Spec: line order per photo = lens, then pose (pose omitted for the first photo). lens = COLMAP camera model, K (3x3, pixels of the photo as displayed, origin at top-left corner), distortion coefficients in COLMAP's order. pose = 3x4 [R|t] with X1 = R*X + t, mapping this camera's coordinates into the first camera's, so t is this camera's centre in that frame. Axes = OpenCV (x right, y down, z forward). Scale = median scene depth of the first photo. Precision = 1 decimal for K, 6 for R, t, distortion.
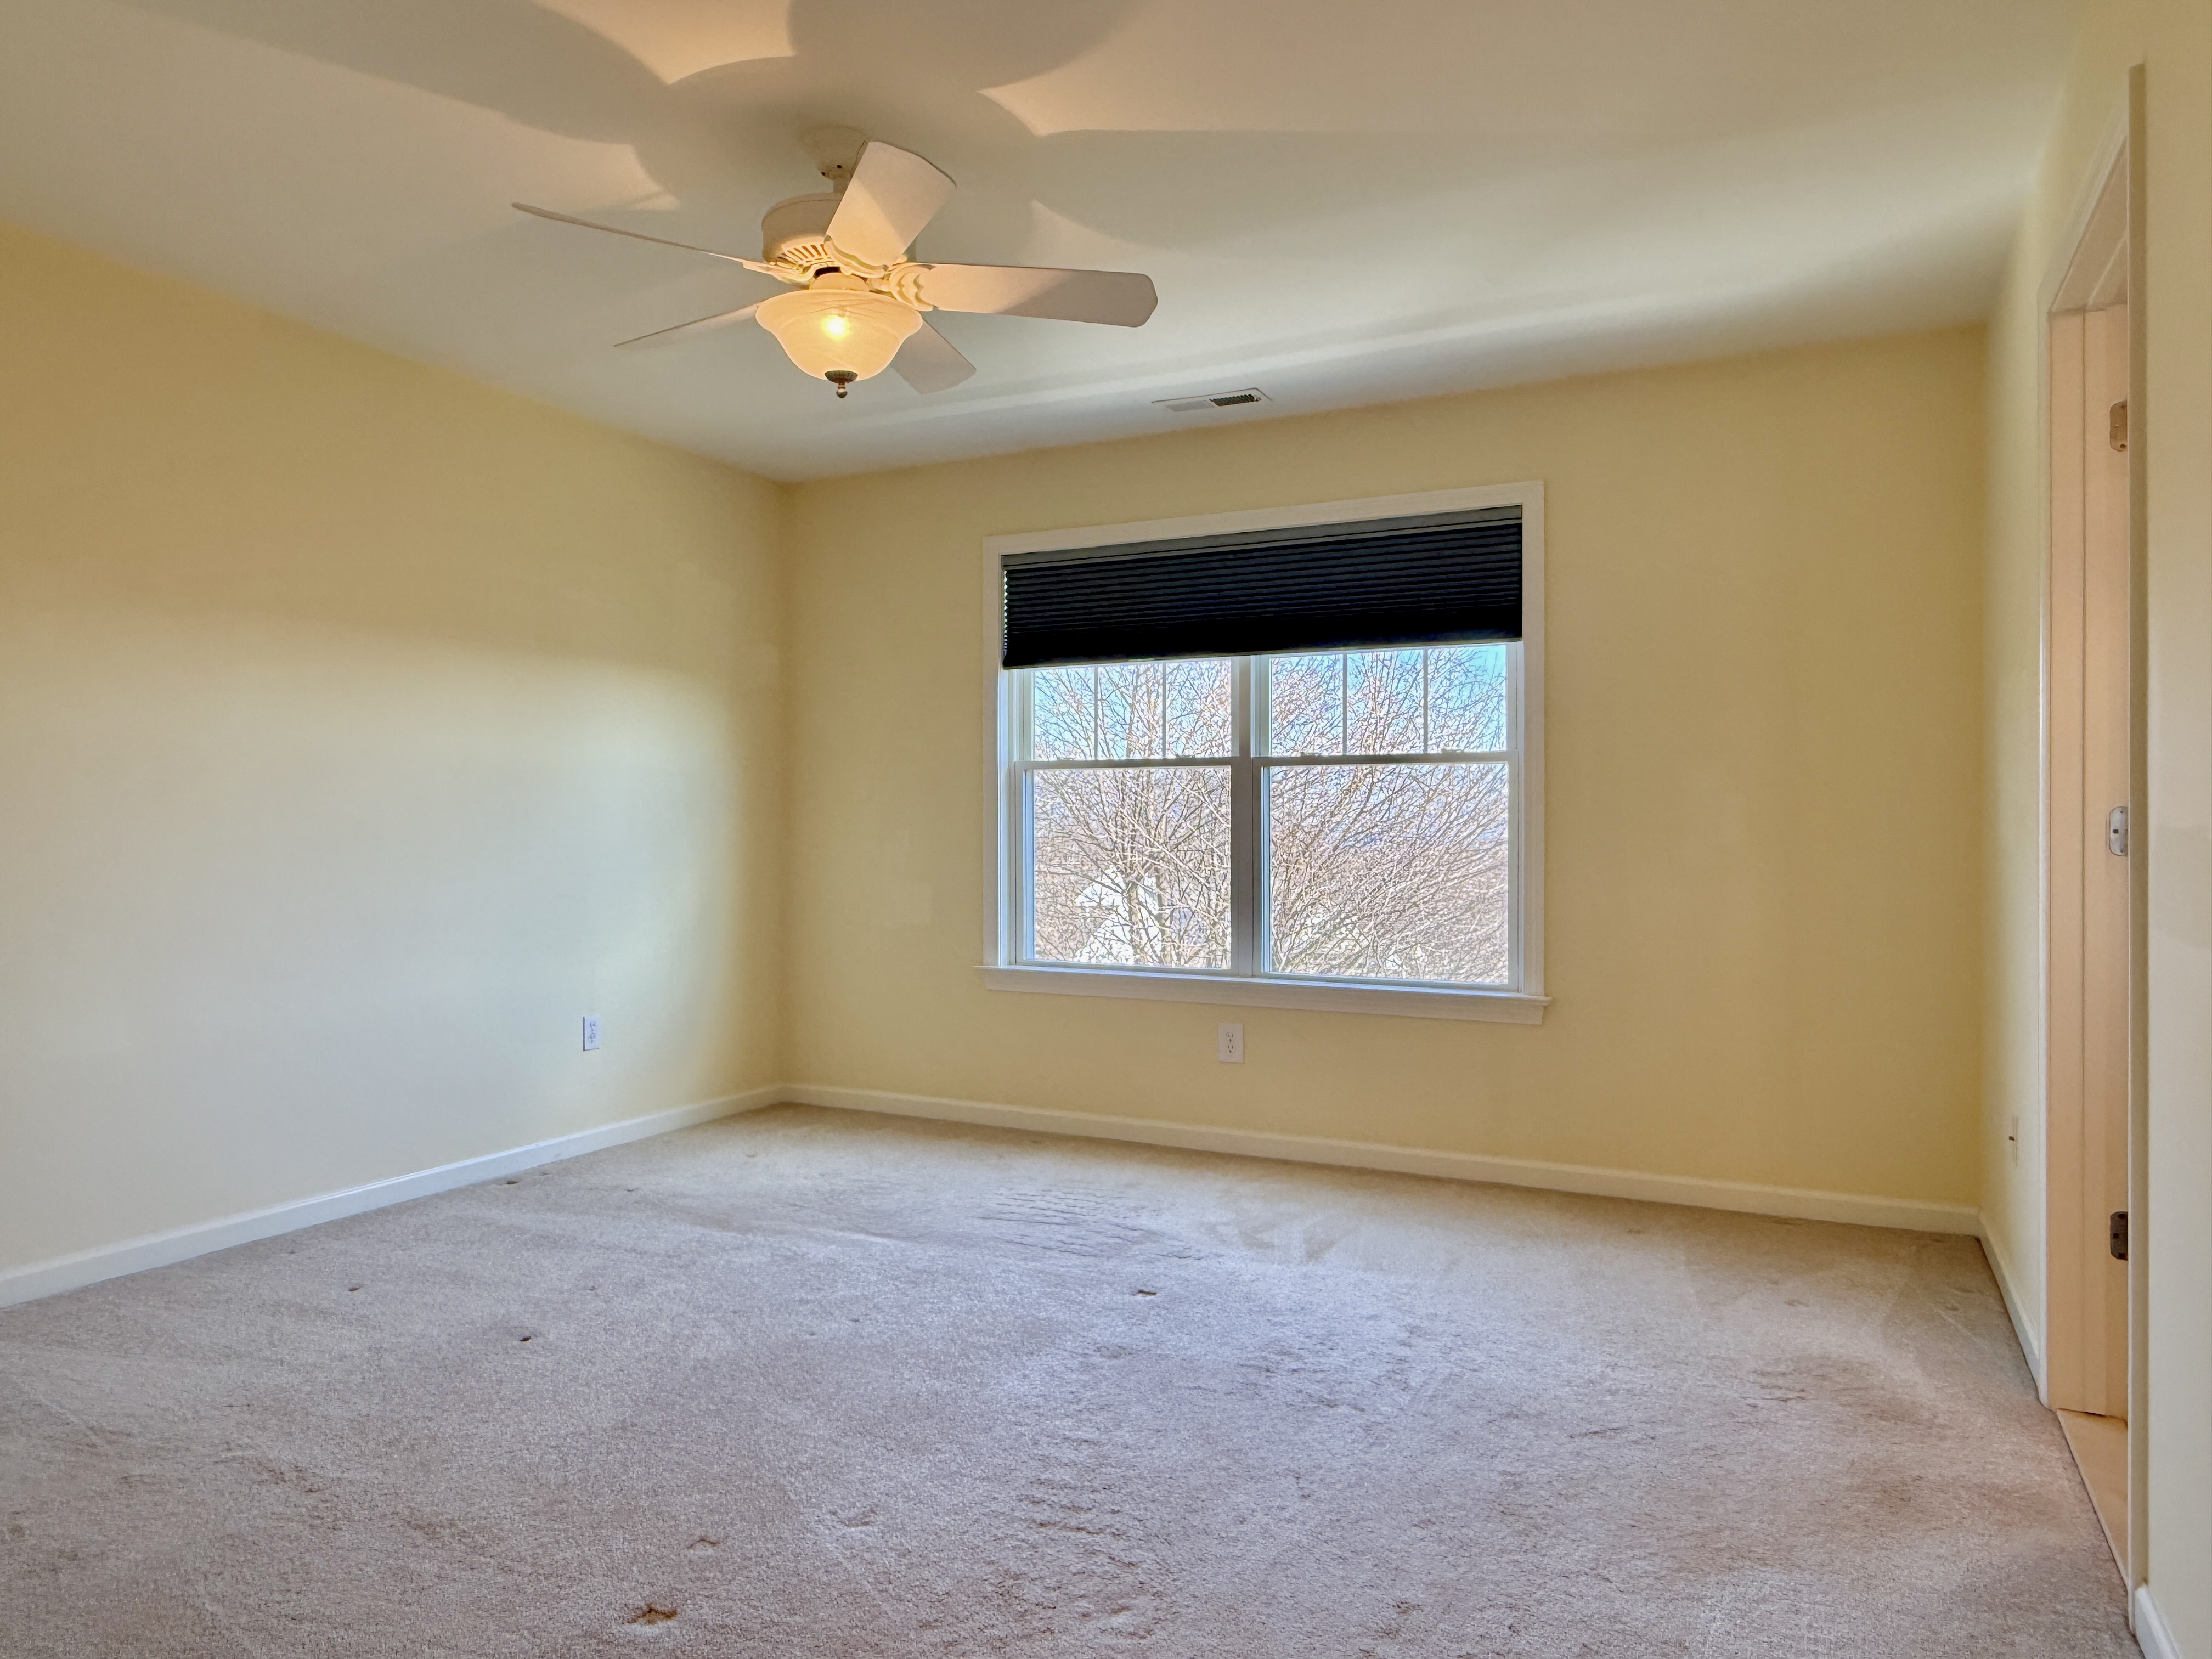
lens RADIAL K [[1442.0, 0, 1106.0], [0, 1442.0, 829.5], [0, 0, 1]] dist [-0.003036, 0.000143]
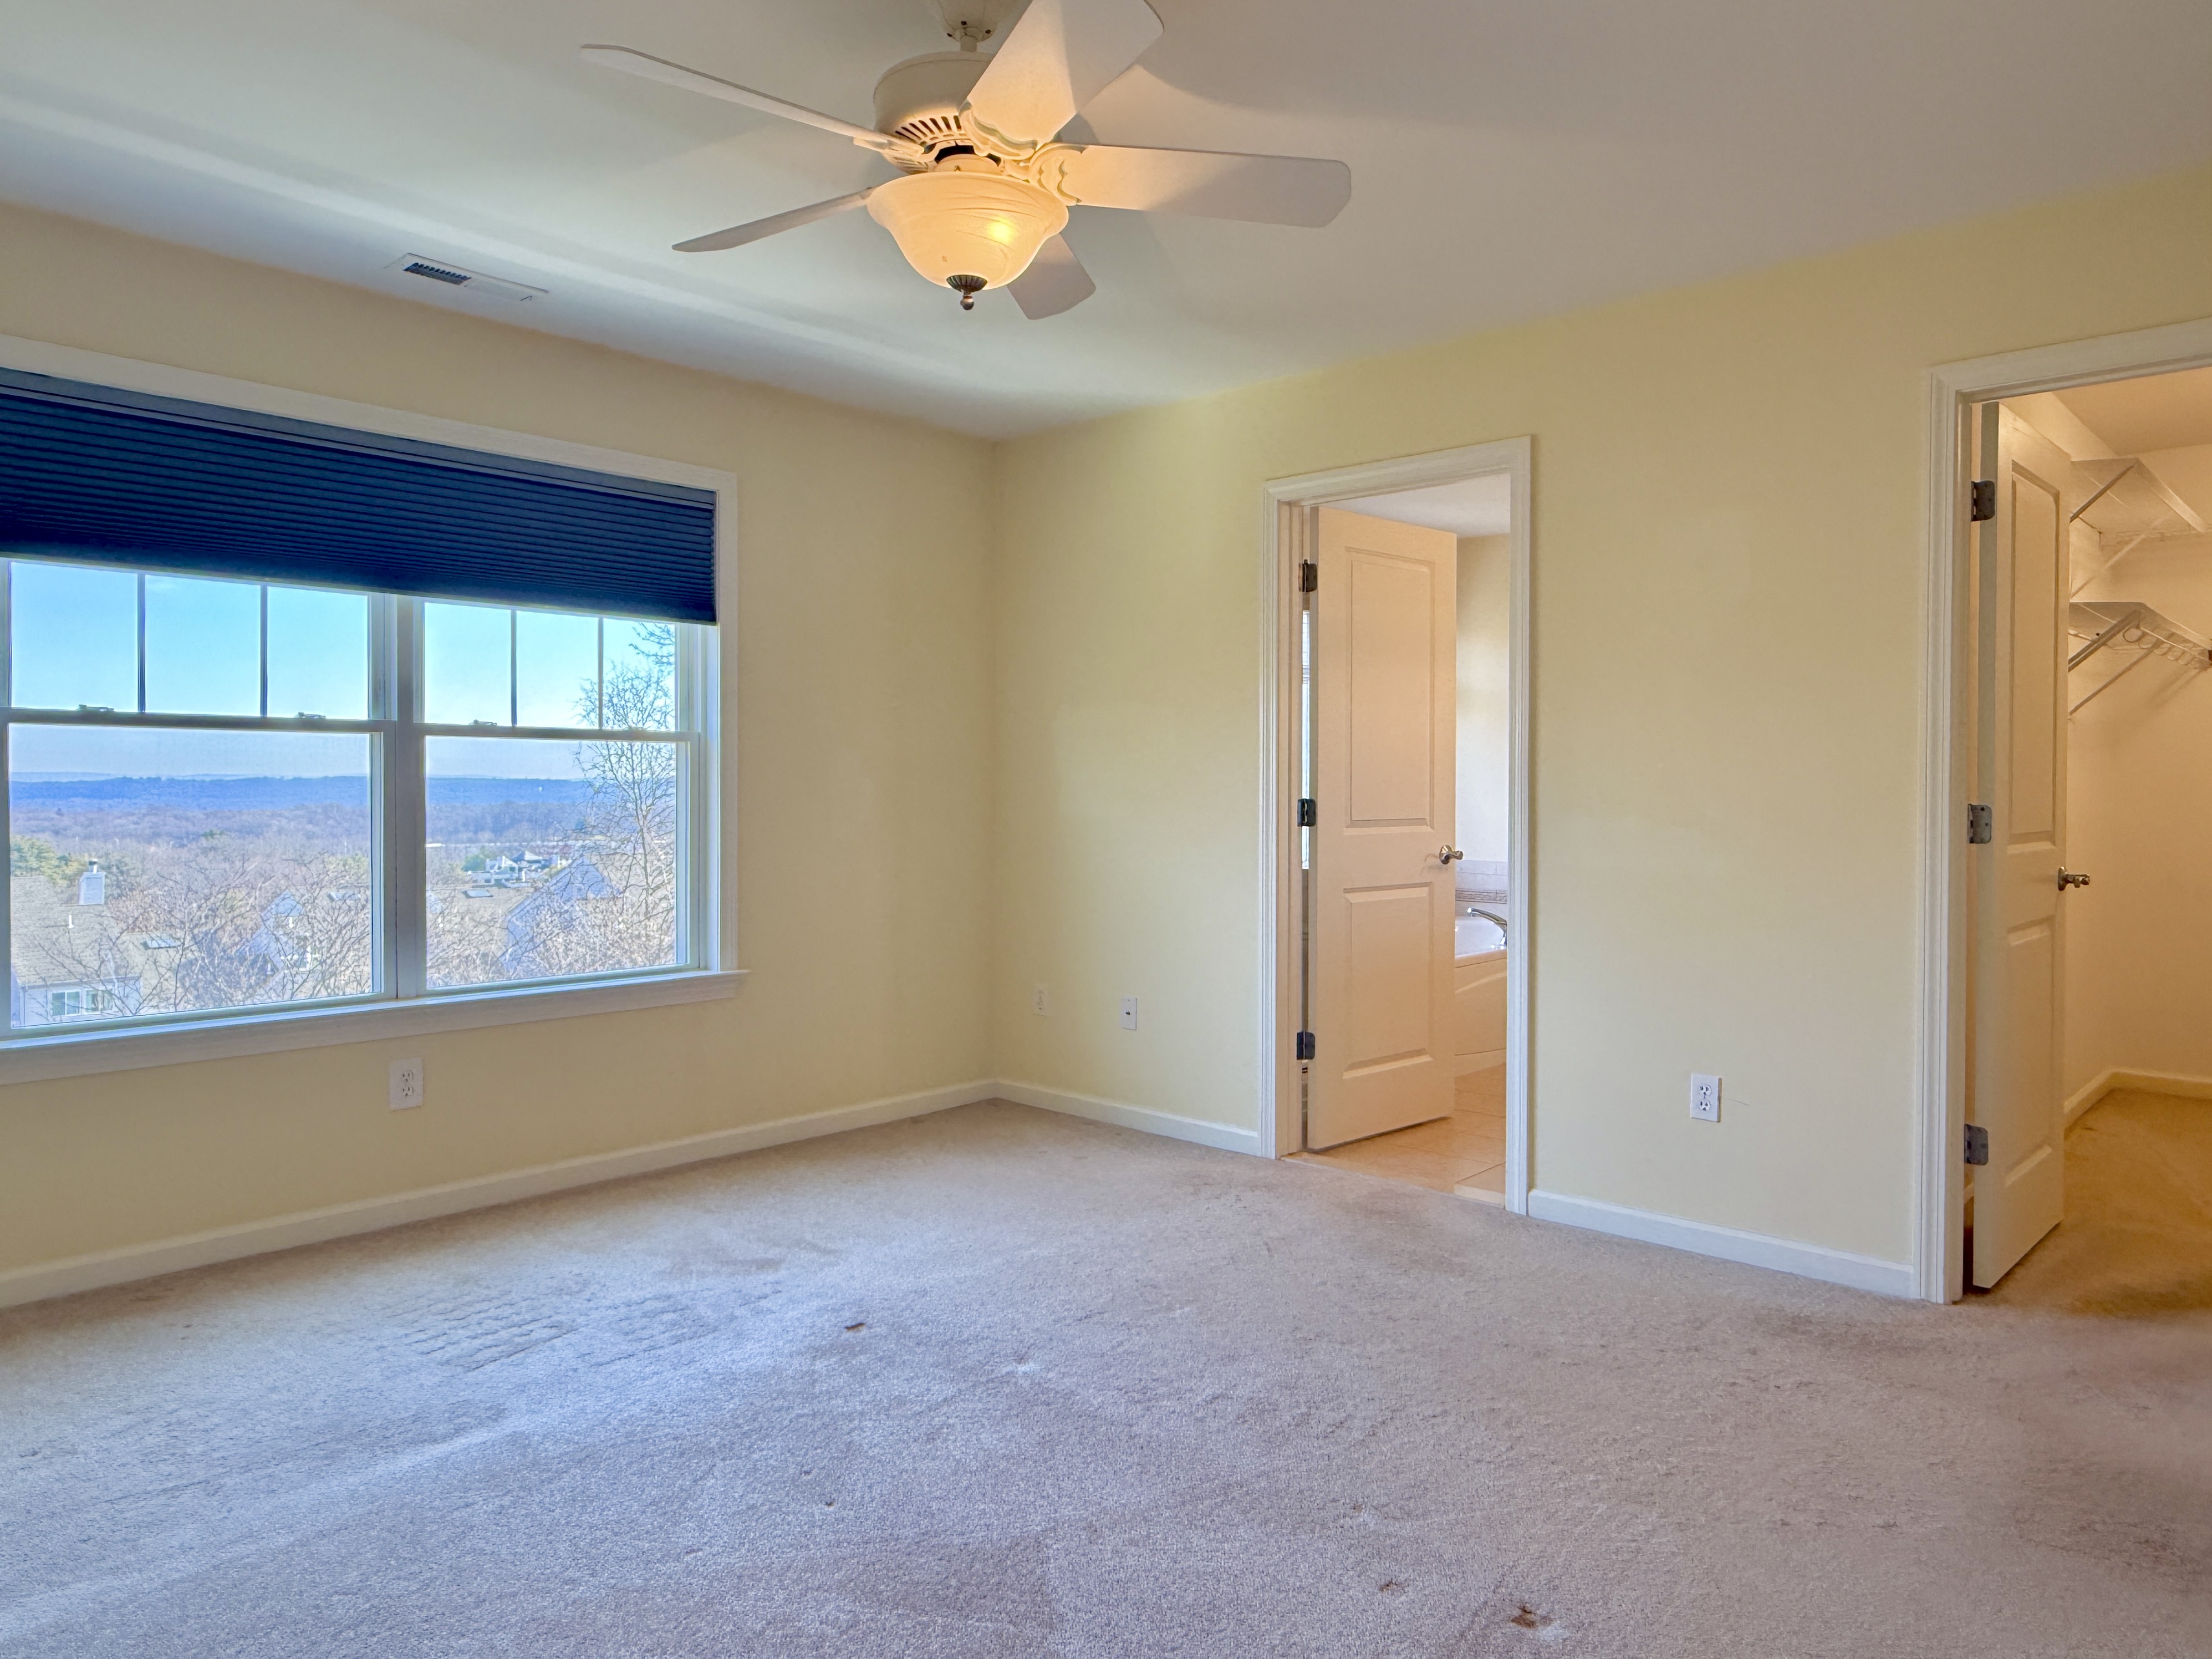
lens RADIAL K [[1423.8, 0, 1108.1], [0, 1423.8, 805.3], [0, 0, 1]] dist [-0.002371, -0.001035]
pose [[0.274785, -0.011183, 0.961441, -0.604274], [-0.004277, 0.999908, 0.012853, -0.017634], [-0.961496, -0.007644, 0.274712, 0.454460]]
